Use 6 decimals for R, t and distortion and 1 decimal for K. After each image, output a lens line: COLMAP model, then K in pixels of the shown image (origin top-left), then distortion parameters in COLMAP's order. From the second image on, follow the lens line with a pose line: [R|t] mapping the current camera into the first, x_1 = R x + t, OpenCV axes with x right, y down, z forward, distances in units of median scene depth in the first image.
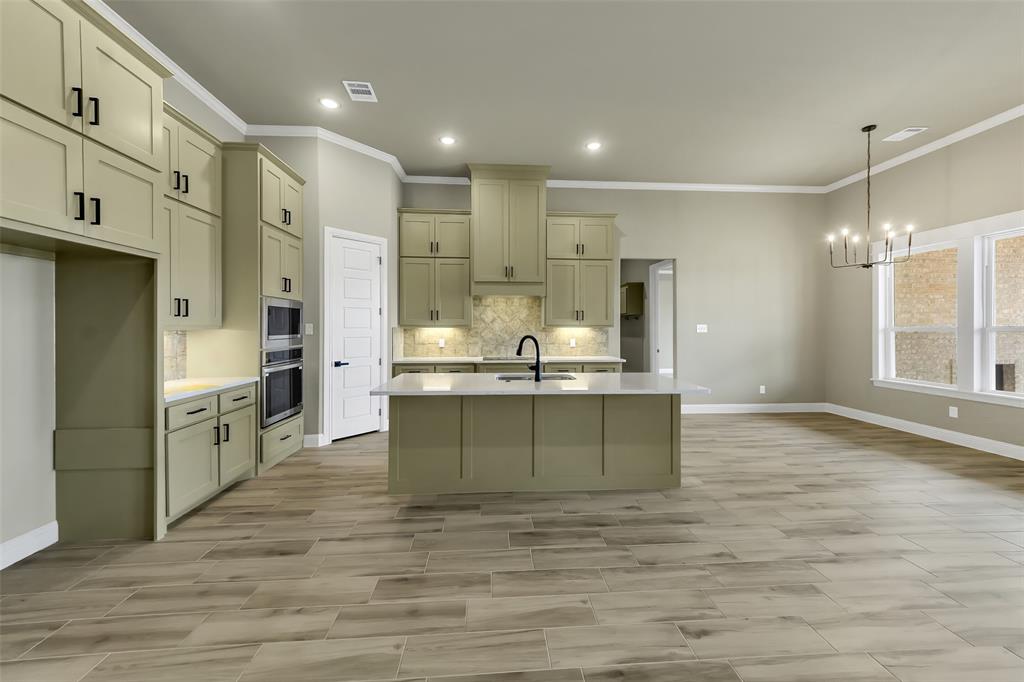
lens RADIAL K [[373.9, 0, 512.9], [0, 373.9, 326.8], [0, 0, 1]] dist [0.002603, 0.000091]
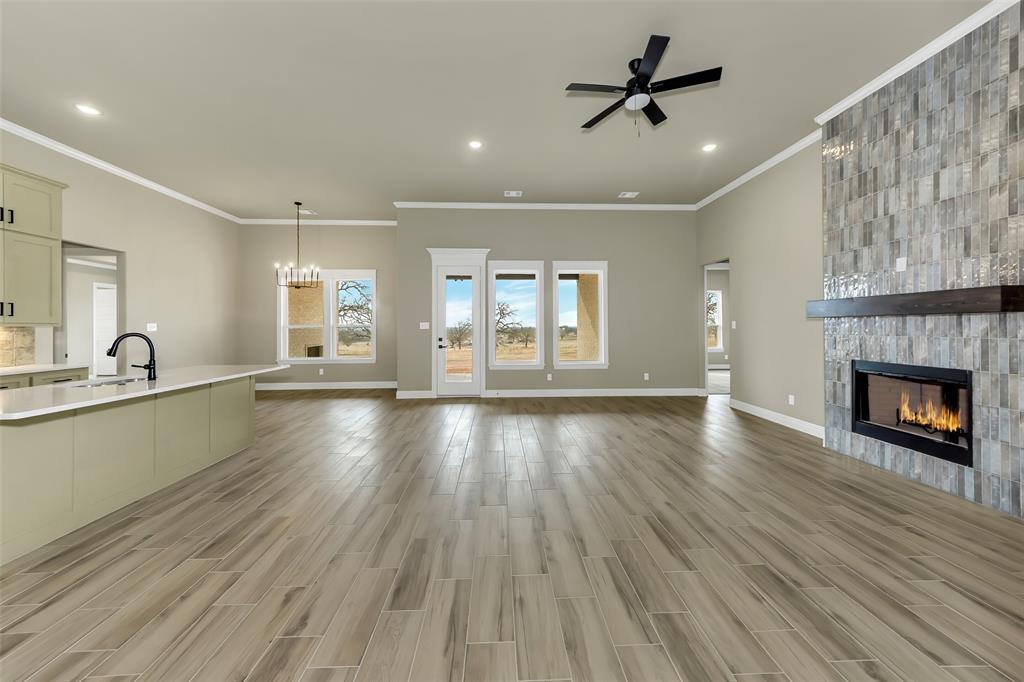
lens RADIAL K [[385.6, 0, 514.5], [0, 385.6, 326.5], [0, 0, 1]] dist [0.001937, 0.000306]
pose [[0.018325, -0.001367, 0.999831, -0.784229], [0.007124, 0.999974, 0.001237, 0.012697], [-0.999807, 0.007100, 0.018334, 0.036542]]
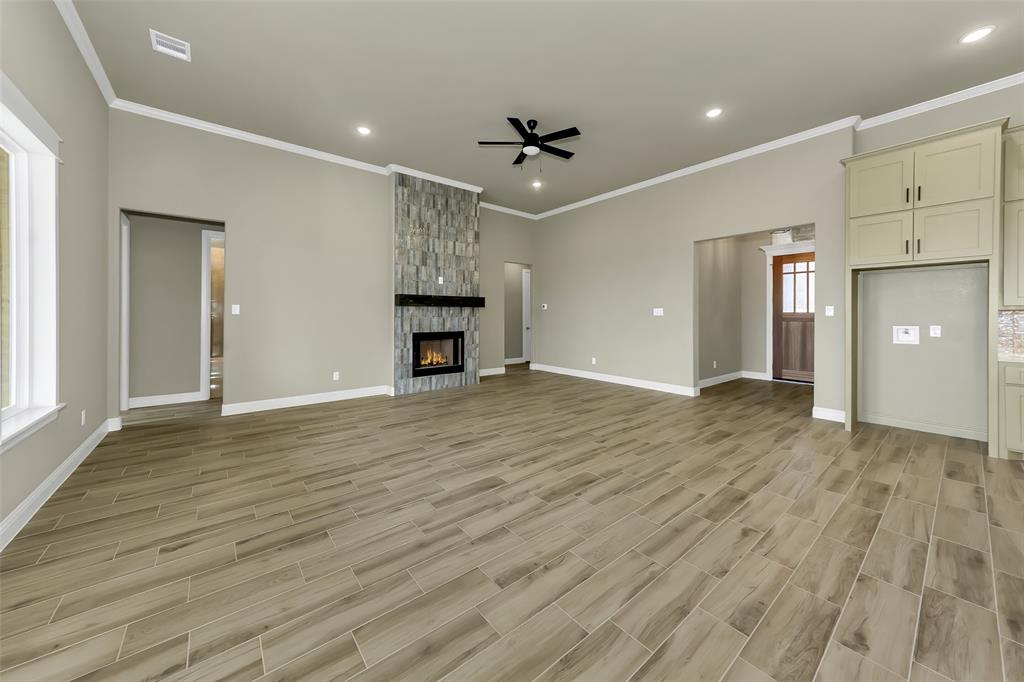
lens RADIAL K [[367.8, 0, 513.7], [0, 367.8, 313.8], [0, 0, 1]] dist [0.001970, 0.000119]
pose [[-0.815278, -0.006620, -0.579032, 0.865682], [-0.006766, 0.999975, -0.001906, 0.027772], [0.579031, 0.002364, -0.815302, 0.713966]]
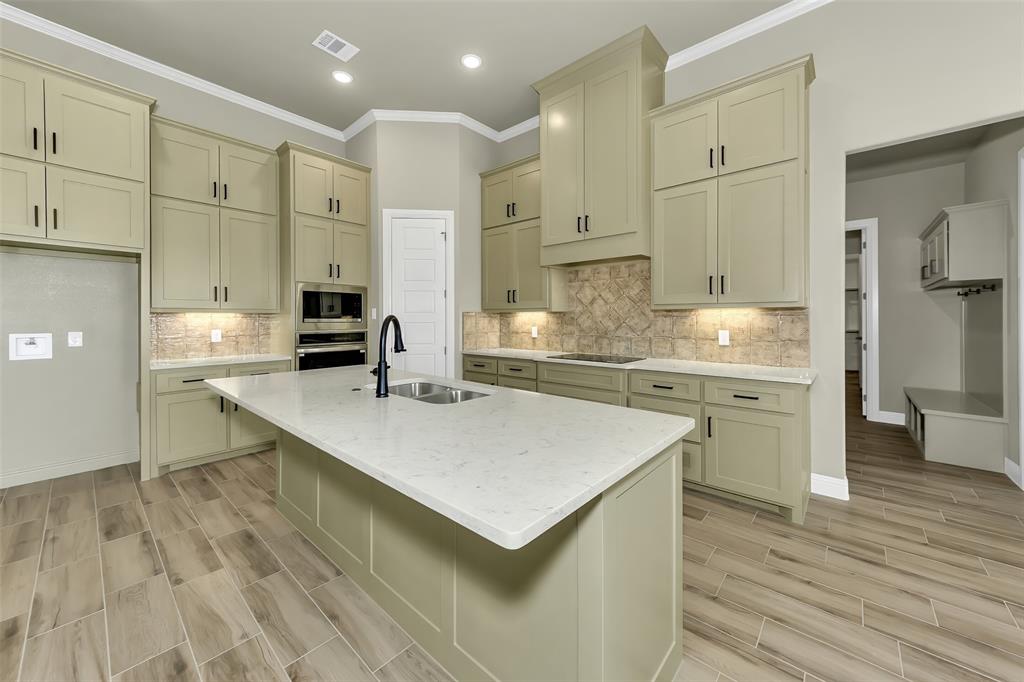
lens RADIAL K [[380.3, 0, 518.6], [0, 380.3, 320.6], [0, 0, 1]] dist [0.007355, 0.000077]
pose [[0.709373, 0.000894, -0.704832, 0.533100], [0.001187, 0.999996, 0.002464, 0.026780], [0.704832, -0.002585, 0.709370, 0.637599]]
